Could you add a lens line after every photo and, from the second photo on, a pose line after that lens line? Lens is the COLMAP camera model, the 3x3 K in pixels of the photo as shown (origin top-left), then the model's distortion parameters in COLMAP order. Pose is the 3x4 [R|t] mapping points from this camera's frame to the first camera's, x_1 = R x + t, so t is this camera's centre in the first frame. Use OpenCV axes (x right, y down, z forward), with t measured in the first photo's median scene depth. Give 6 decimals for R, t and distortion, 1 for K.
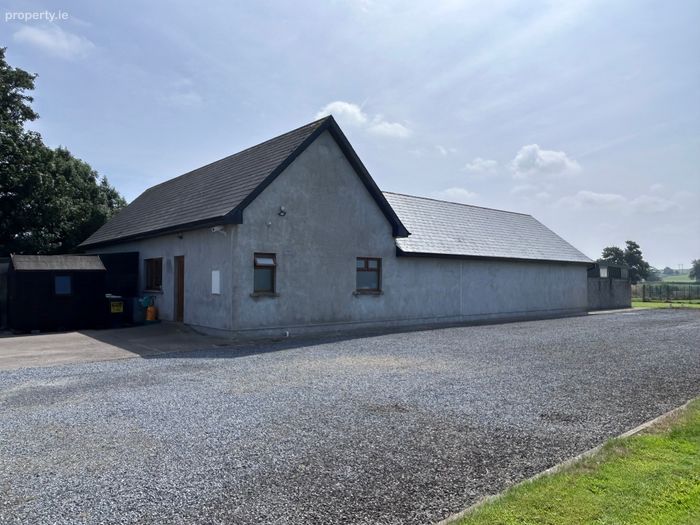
lens RADIAL K [[507.1, 0, 350.0], [0, 507.1, 262.5], [0, 0, 1]] dist [-0.003505, -0.000840]
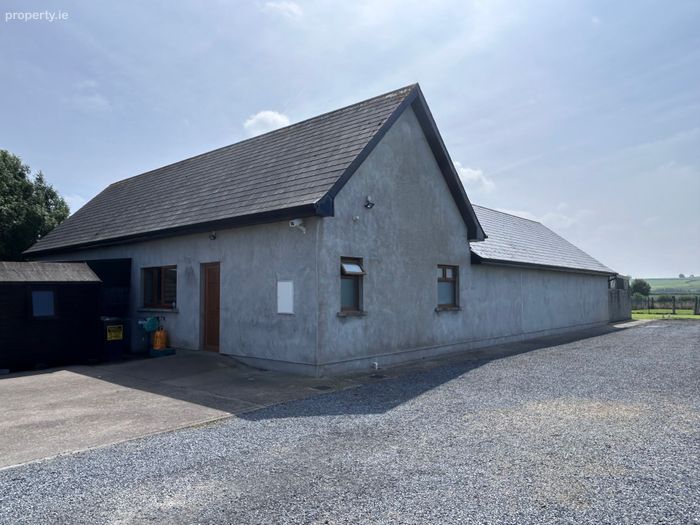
lens RADIAL K [[509.8, 0, 350.0], [0, 509.8, 262.5], [0, 0, 1]] dist [-0.008115, -0.003125]
pose [[0.988149, 0.001210, 0.153493, -0.251792], [0.002935, 0.999637, -0.026780, 0.007806], [-0.153470, 0.026913, 0.987787, 0.232164]]
